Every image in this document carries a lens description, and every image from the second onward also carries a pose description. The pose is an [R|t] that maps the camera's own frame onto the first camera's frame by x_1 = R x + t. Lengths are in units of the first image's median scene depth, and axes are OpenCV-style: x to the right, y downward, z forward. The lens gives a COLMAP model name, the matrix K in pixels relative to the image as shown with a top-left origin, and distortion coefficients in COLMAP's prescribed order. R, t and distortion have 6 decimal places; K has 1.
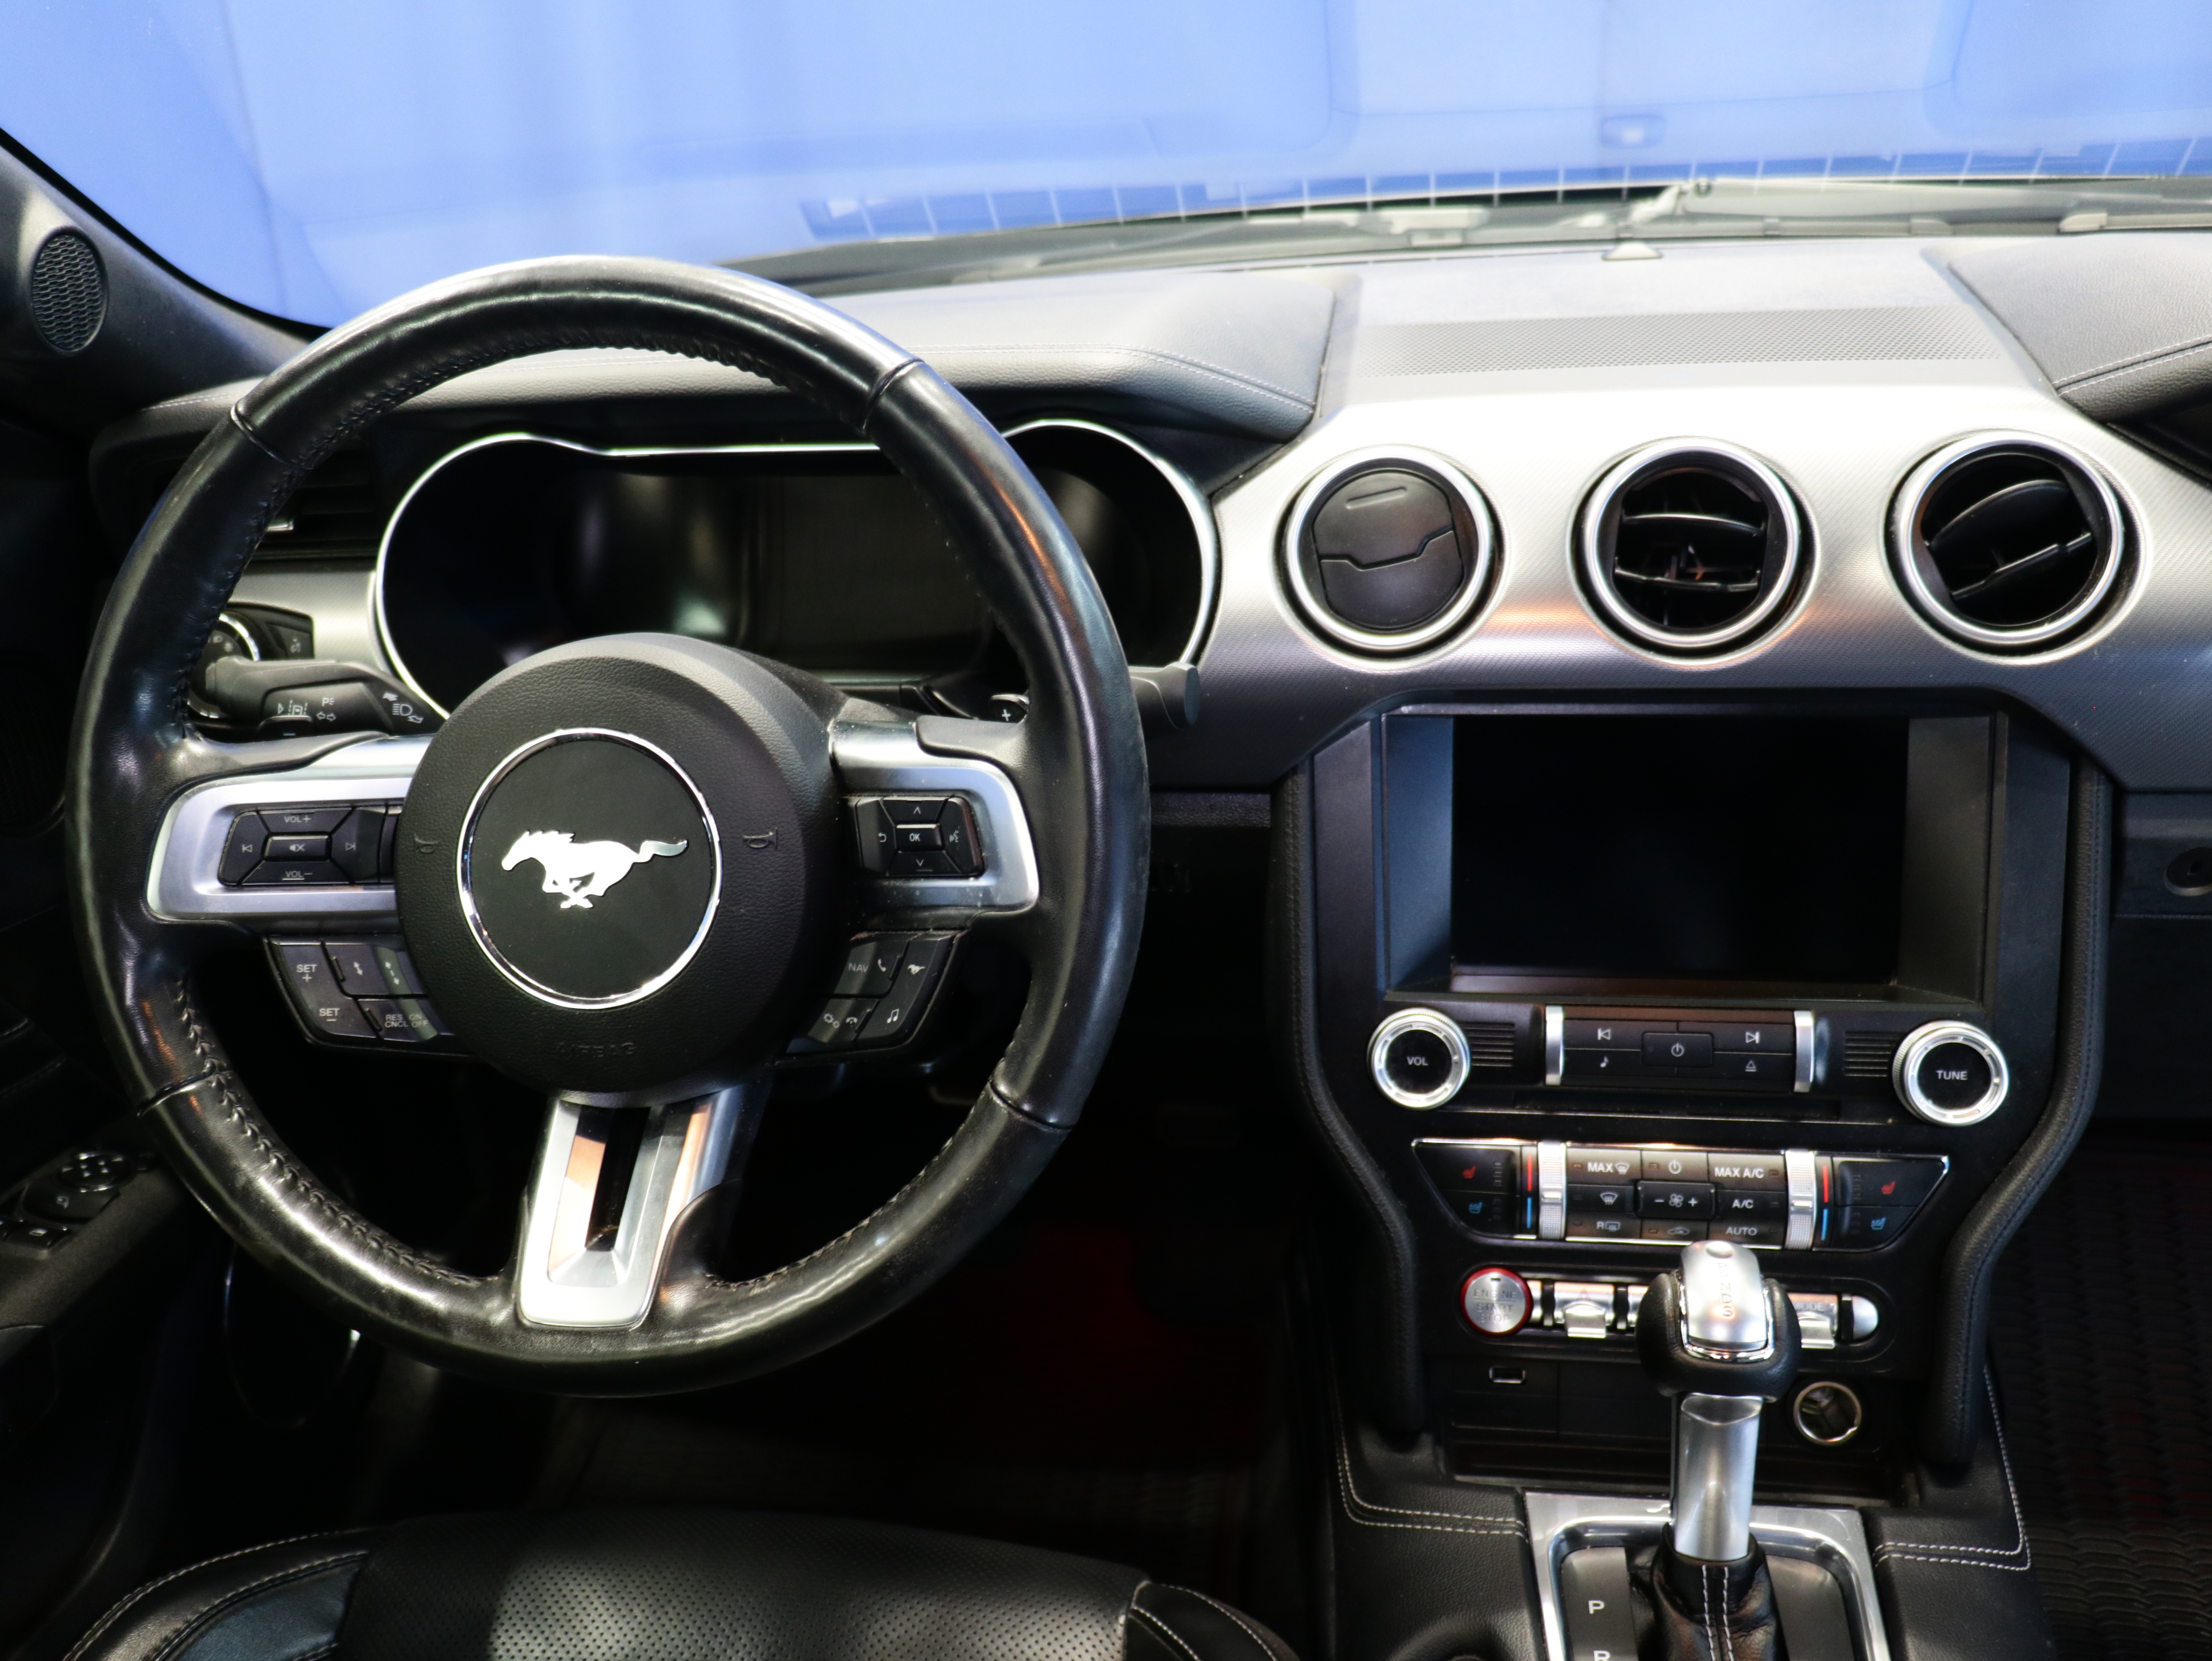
lens RADIAL K [[1848.4, 0, 1094.7], [0, 1848.4, 838.6], [0, 0, 1]] dist [-0.039040, 0.021963]
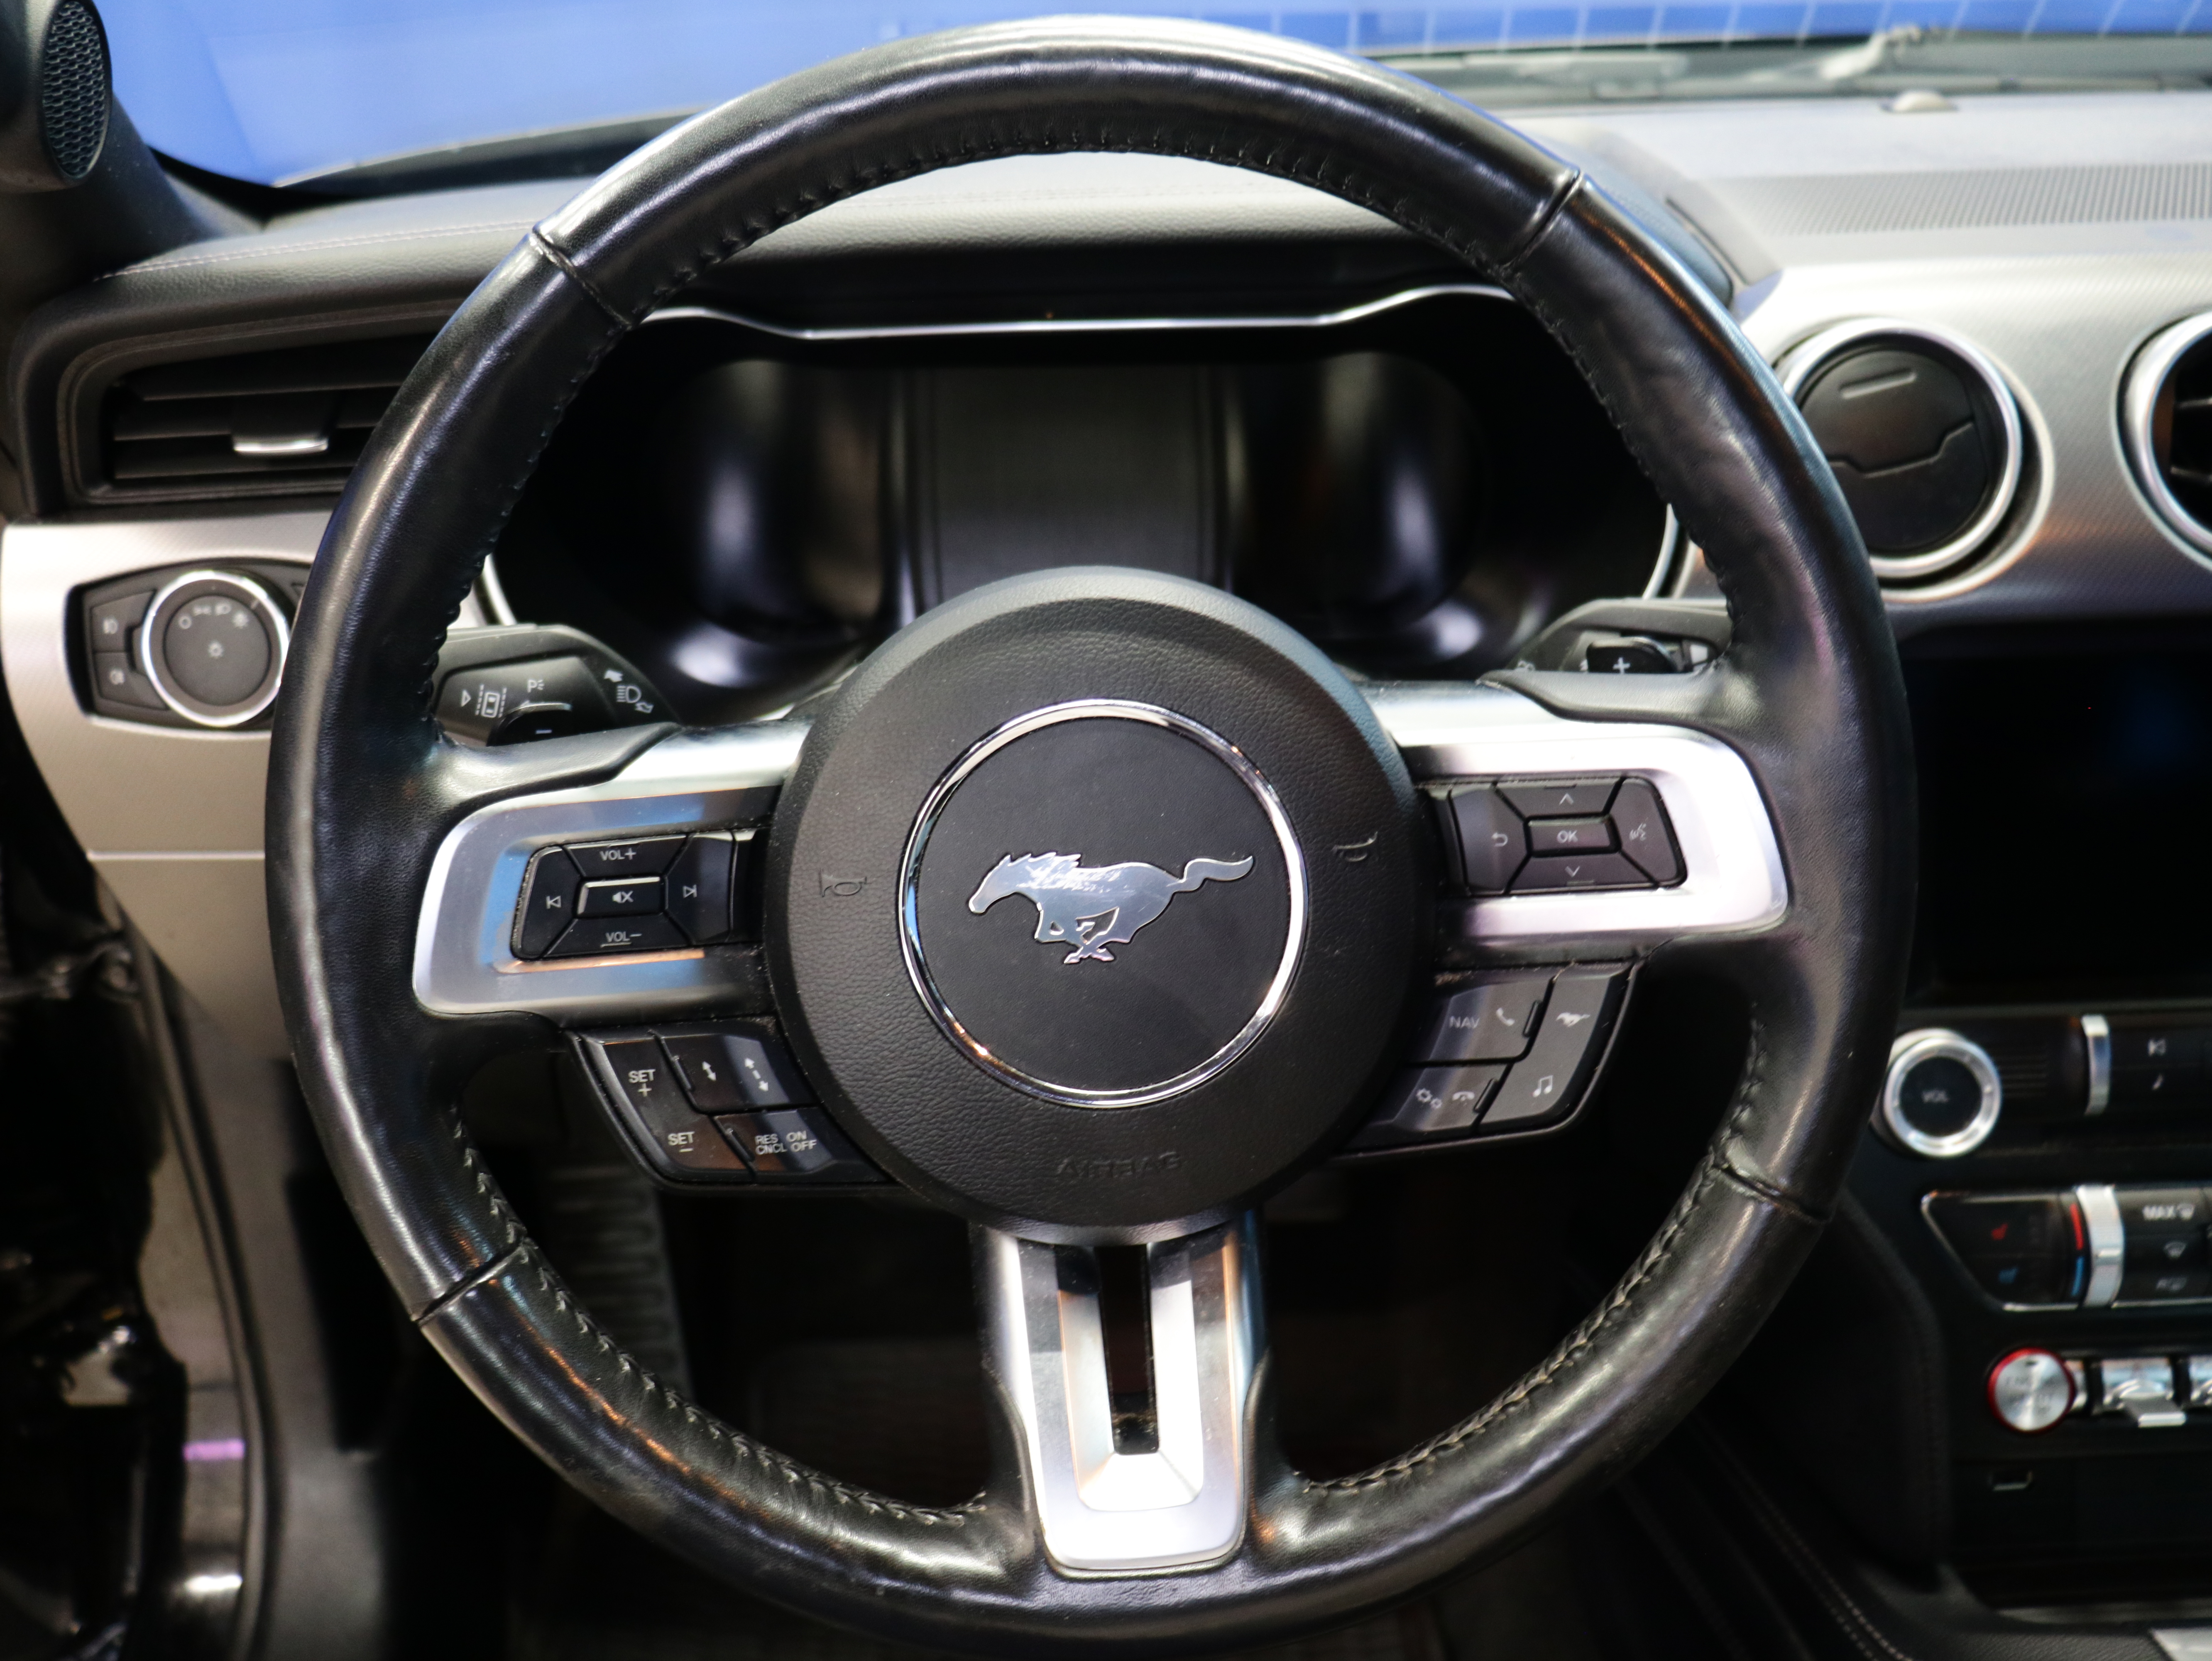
lens RADIAL K [[2144.1, 0, 1096.8], [0, 2144.1, 851.1], [0, 0, 1]] dist [-0.040809, 0.000000]
pose [[0.982574, -0.048314, 0.179483, -0.357241], [0.048404, 0.998820, 0.003880, -0.005716], [-0.179459, 0.004876, 0.983753, 0.178889]]
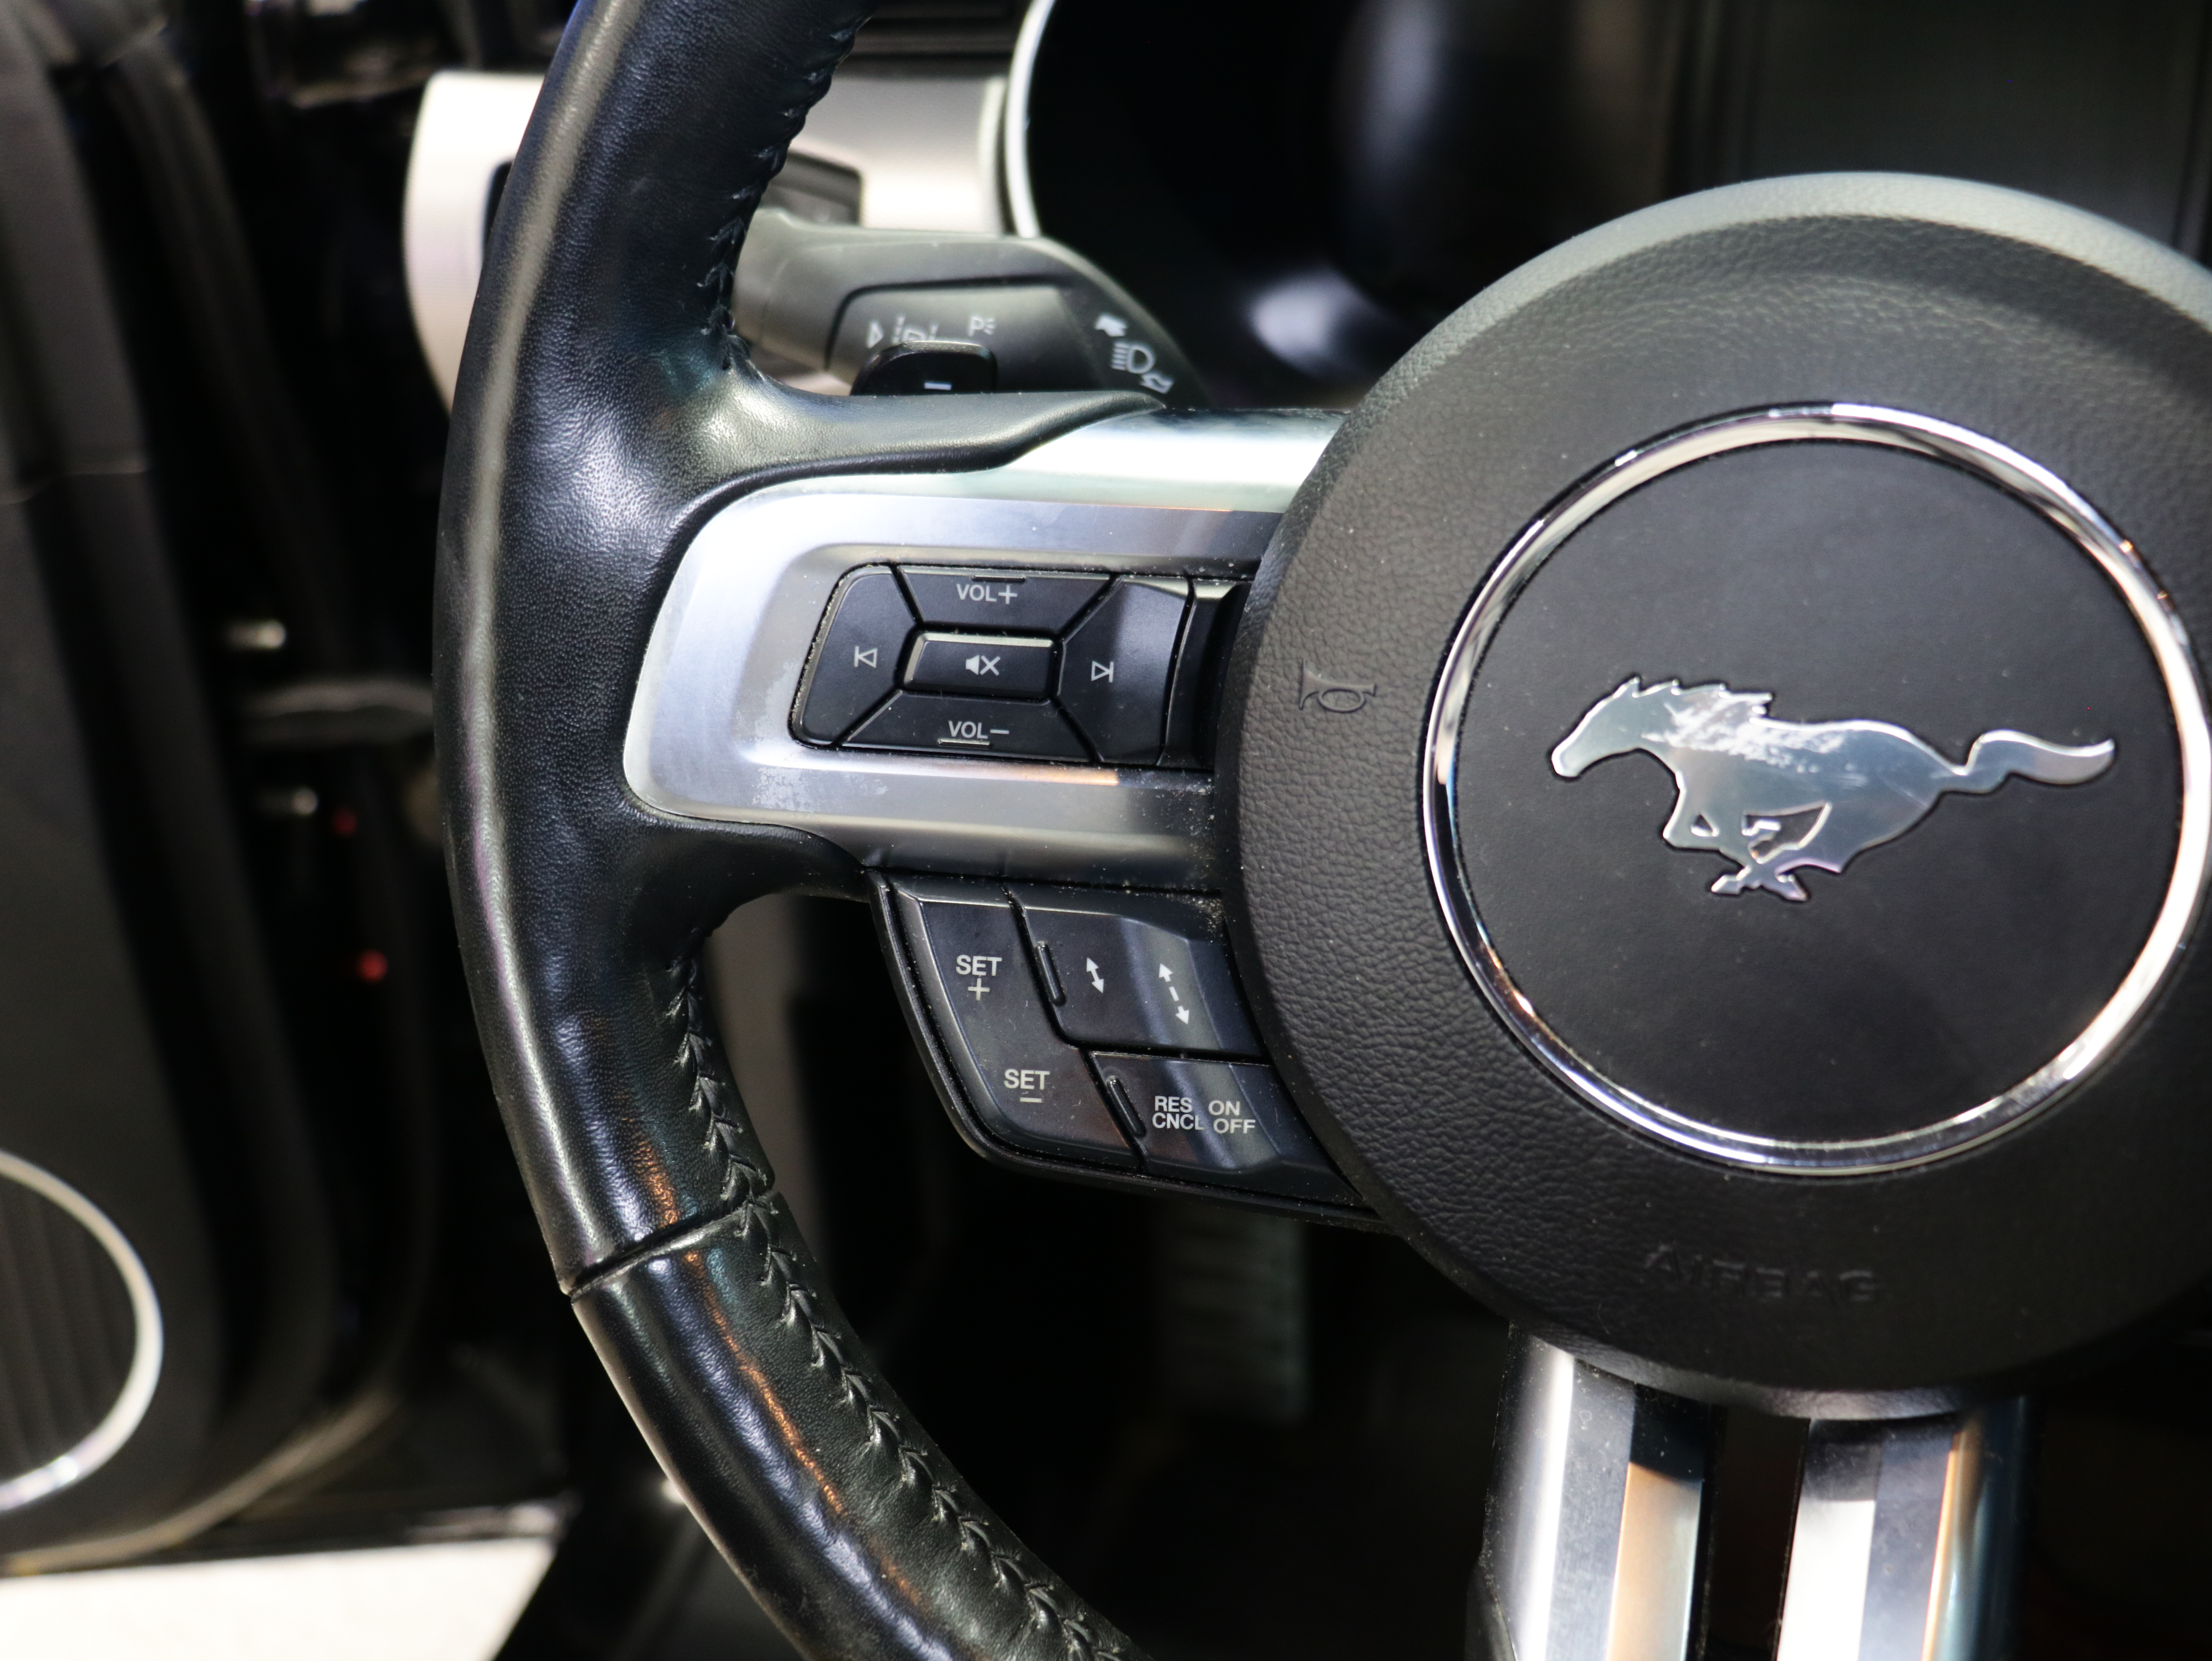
lens RADIAL K [[2504.9, 0, 1110.5], [0, 2504.9, 823.1], [0, 0, 1]] dist [-0.028376, 0.000000]
pose [[0.981733, 0.092714, -0.166146, -0.277550], [-0.082361, 0.994268, 0.068171, -0.000175], [0.171514, -0.053242, 0.983742, 0.414616]]
